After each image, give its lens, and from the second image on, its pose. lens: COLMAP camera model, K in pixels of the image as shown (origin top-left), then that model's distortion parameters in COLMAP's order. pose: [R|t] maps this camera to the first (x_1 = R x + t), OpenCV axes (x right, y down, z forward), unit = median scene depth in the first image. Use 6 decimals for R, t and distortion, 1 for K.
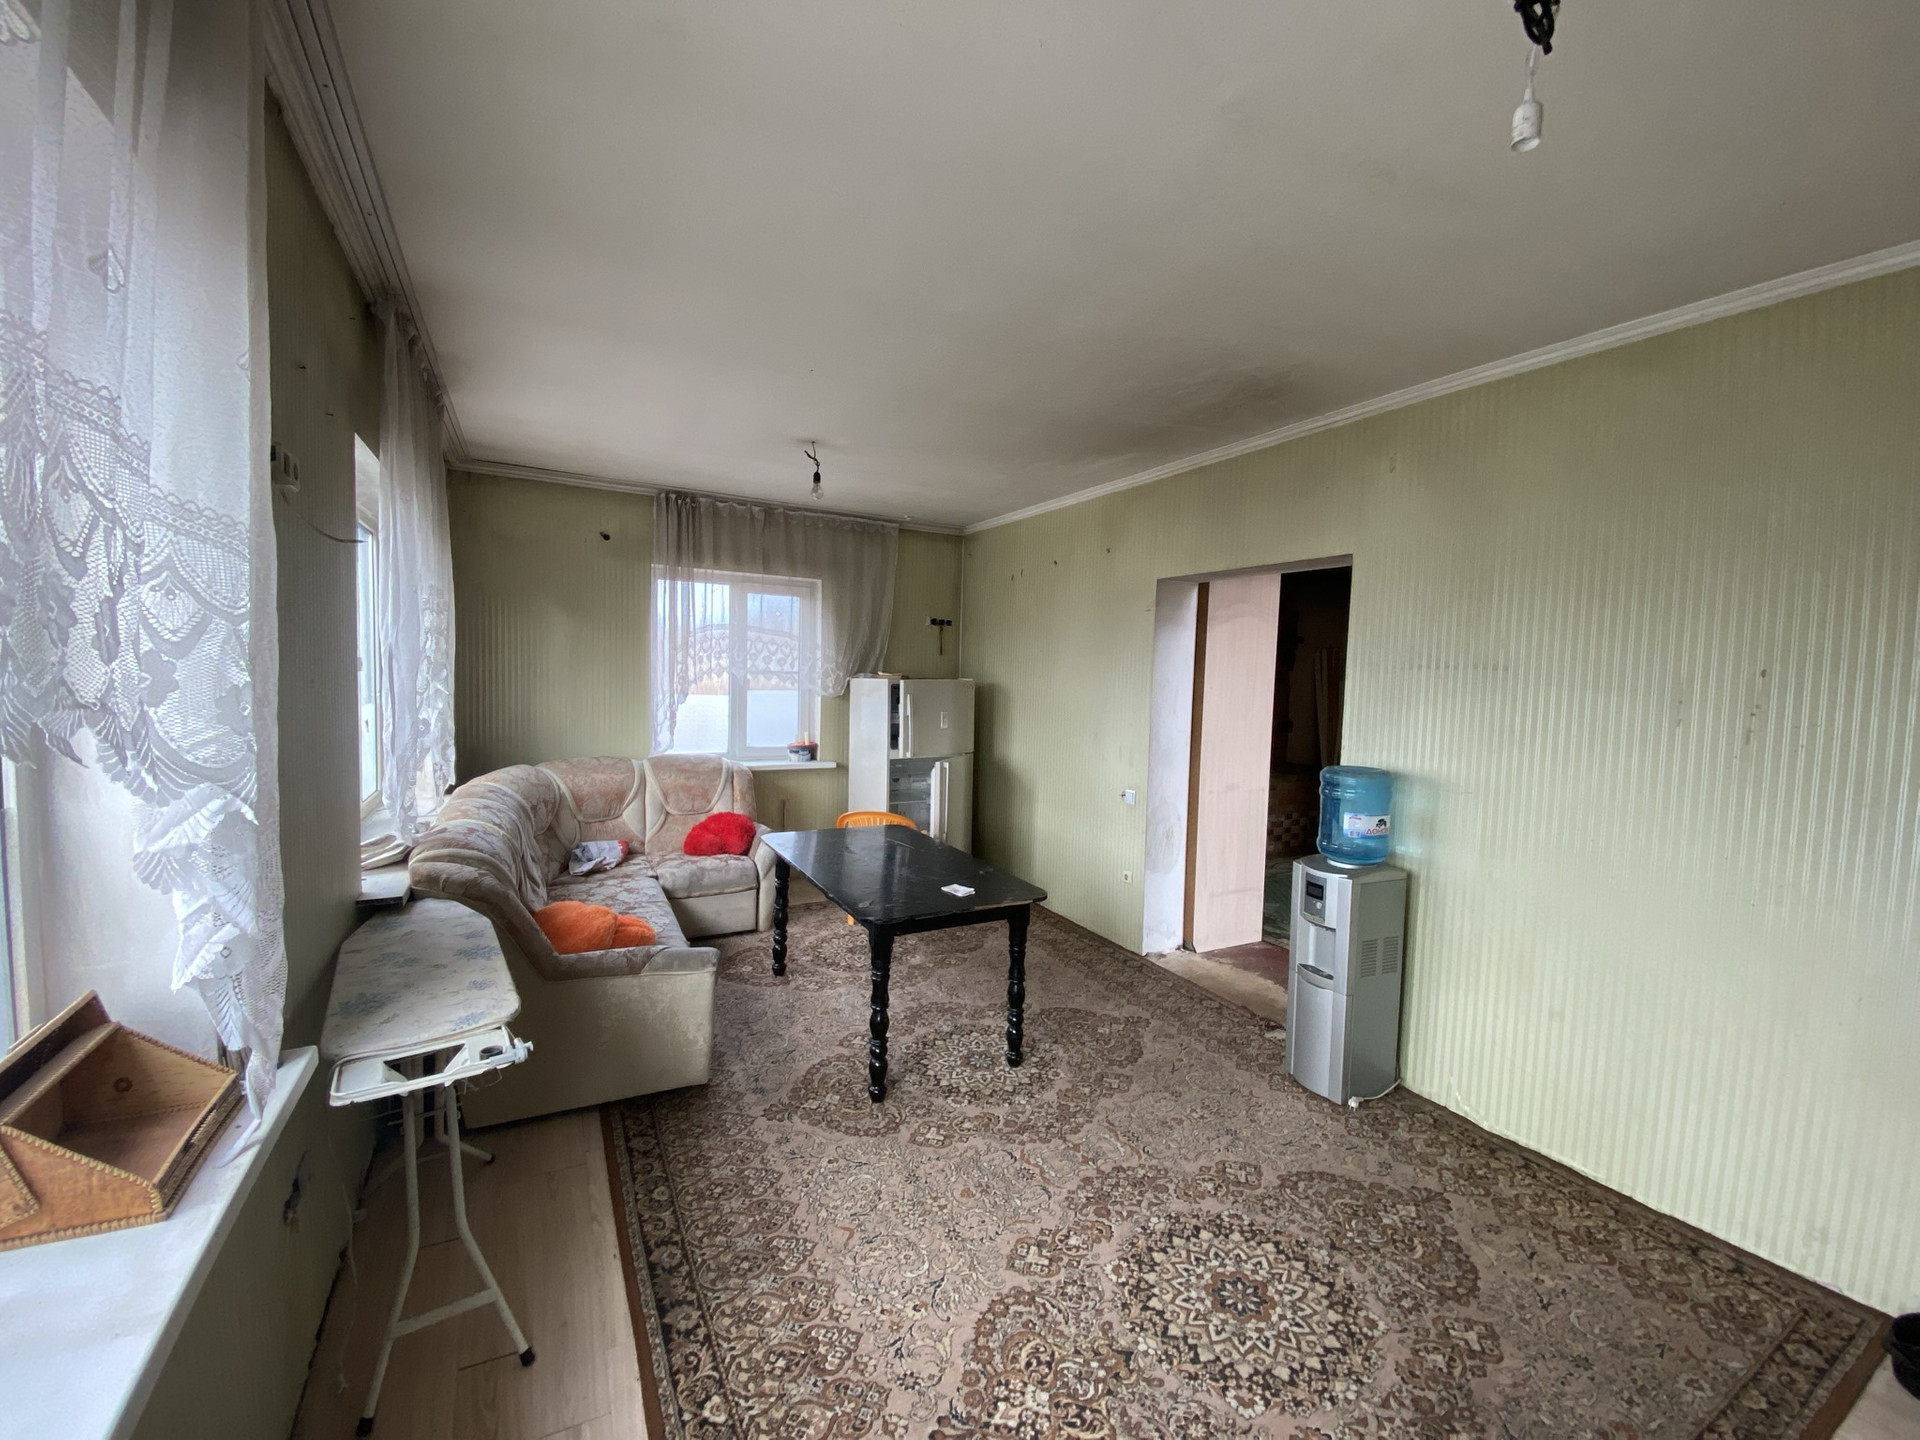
lens RADIAL K [[782.2, 0, 958.9], [0, 782.2, 718.4], [0, 0, 1]] dist [0.030496, -0.025655]
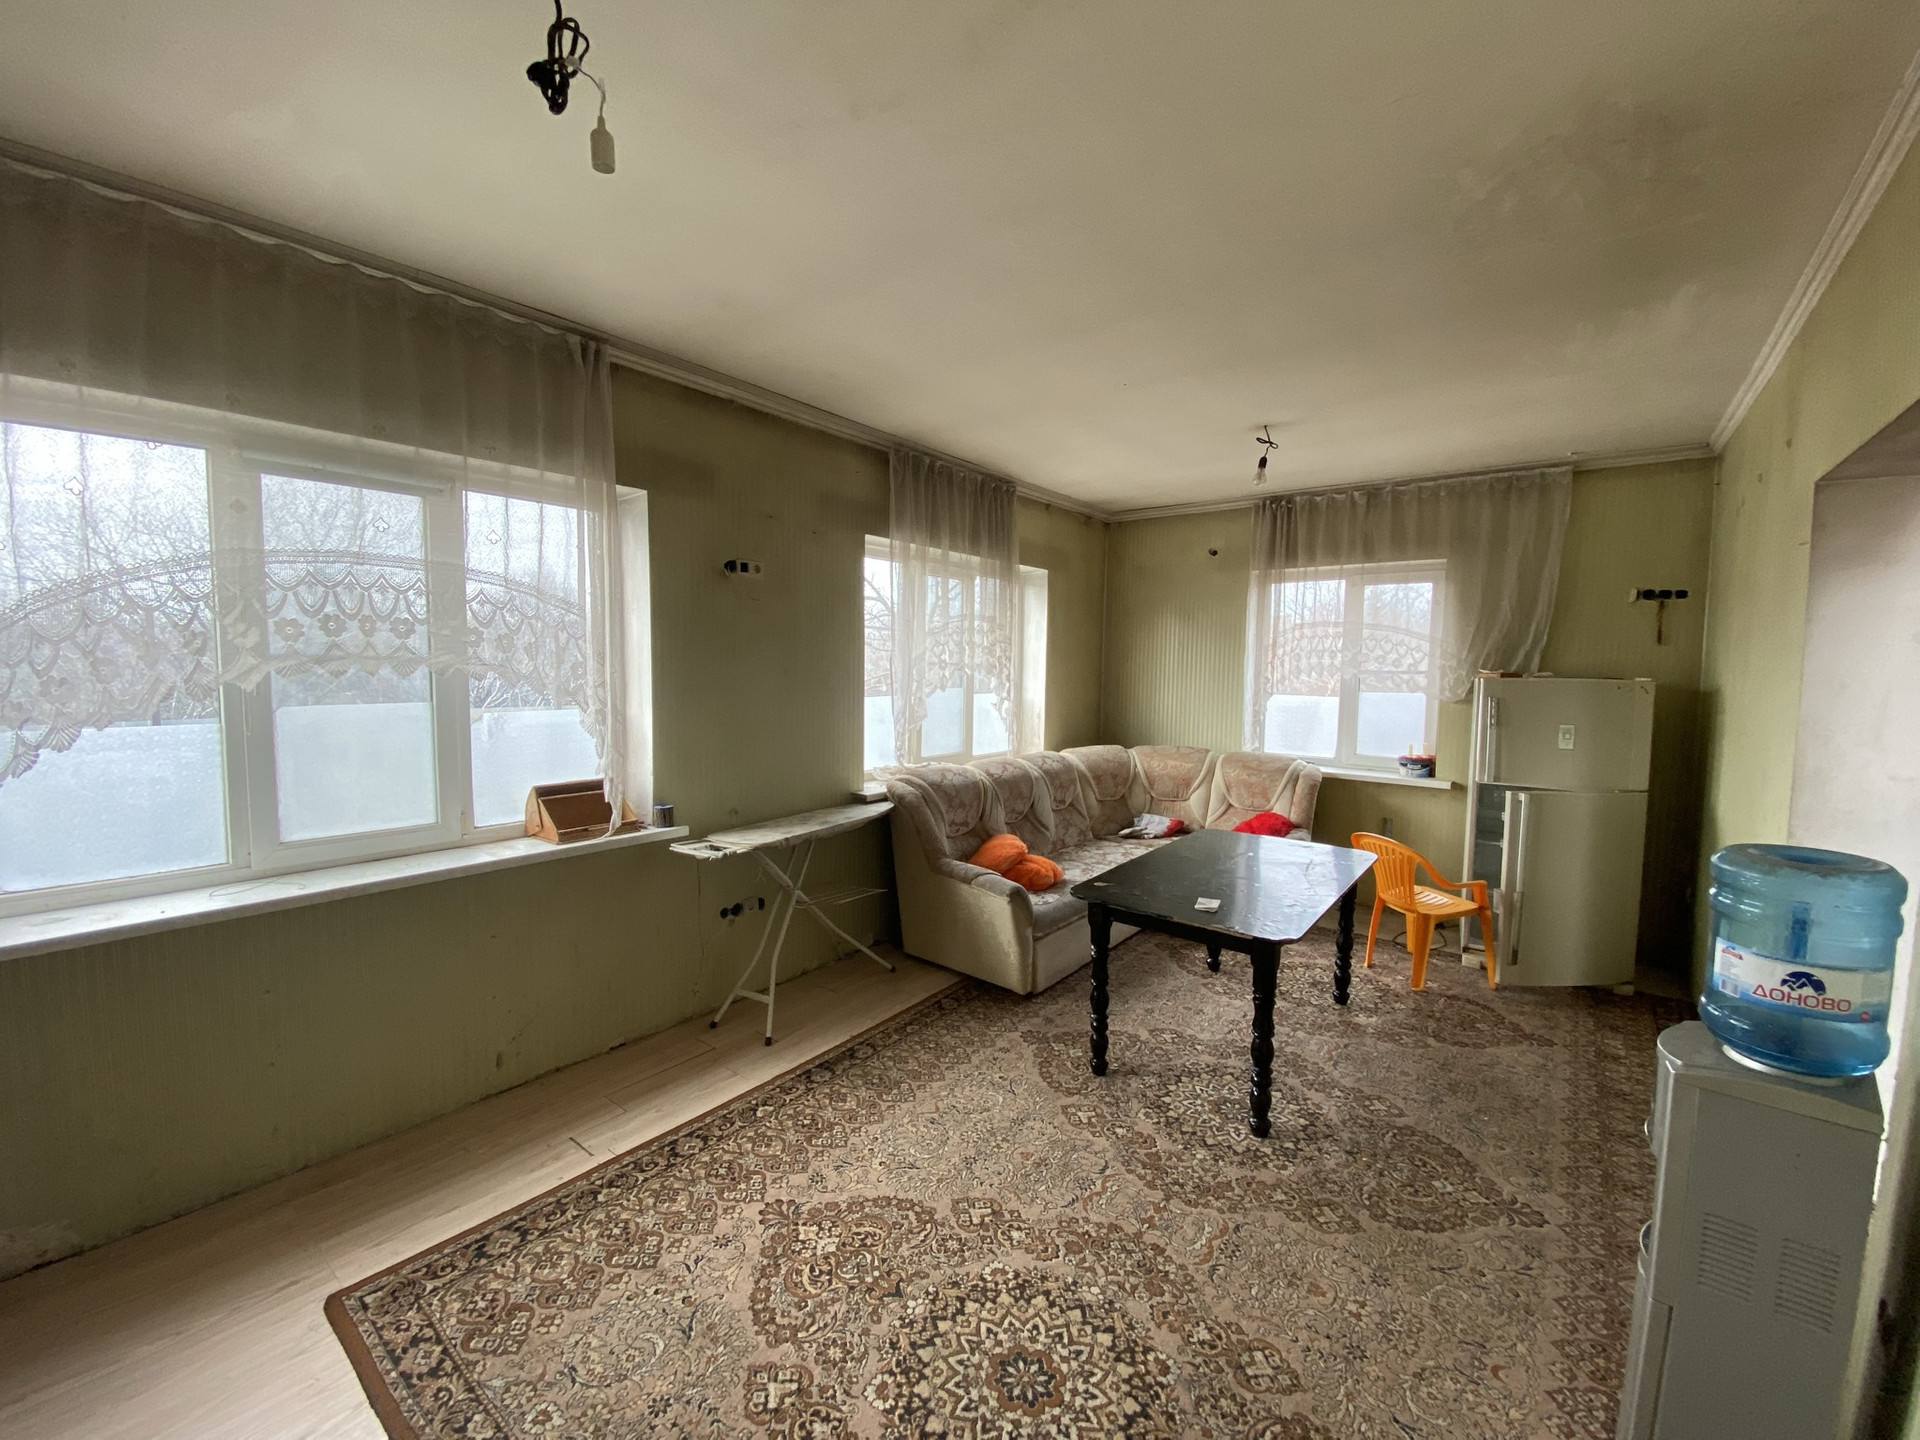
lens RADIAL K [[783.8, 0, 963.1], [0, 783.8, 722.1], [0, 0, 1]] dist [0.056628, -0.044515]
pose [[0.394822, 0.046327, -0.917589, 0.791912], [-0.059004, 0.997945, 0.024995, 0.005546], [0.916861, 0.044273, 0.396744, 0.412331]]
